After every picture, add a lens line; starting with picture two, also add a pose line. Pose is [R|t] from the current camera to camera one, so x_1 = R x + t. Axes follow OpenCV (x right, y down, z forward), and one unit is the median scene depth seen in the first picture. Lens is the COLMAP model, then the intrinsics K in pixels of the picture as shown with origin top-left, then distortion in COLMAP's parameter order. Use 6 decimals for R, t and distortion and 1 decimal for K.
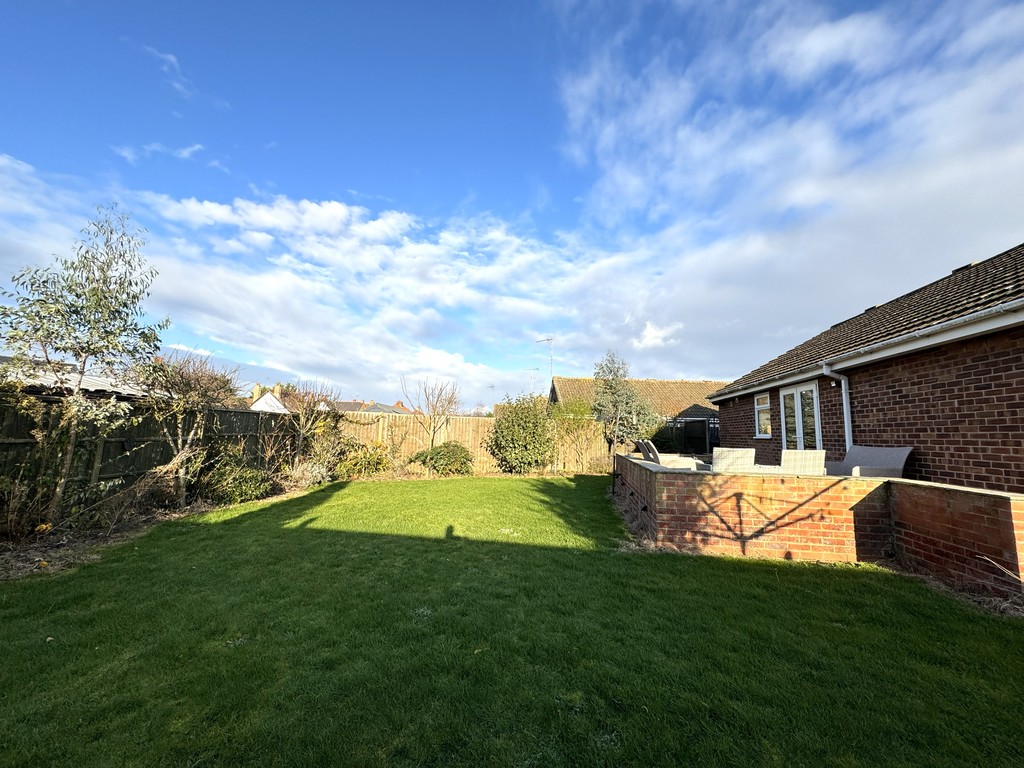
lens RADIAL K [[407.7, 0, 513.1], [0, 407.7, 384.5], [0, 0, 1]] dist [-0.001969, 0.000090]
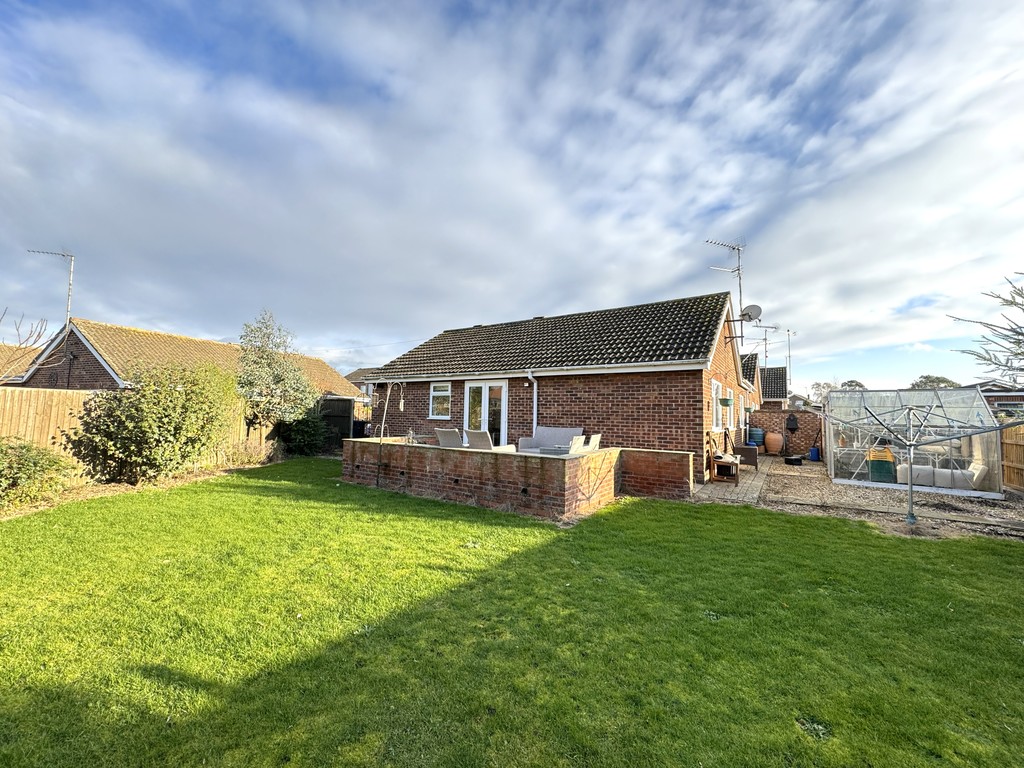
lens RADIAL K [[407.7, 0, 513.1], [0, 407.7, 384.5], [0, 0, 1]] dist [-0.001969, 0.000090]
pose [[0.417055, 0.049796, 0.907516, -0.699932], [-0.119889, 0.992787, 0.000621, 0.003853], [-0.900939, -0.109060, 0.420017, 0.522062]]
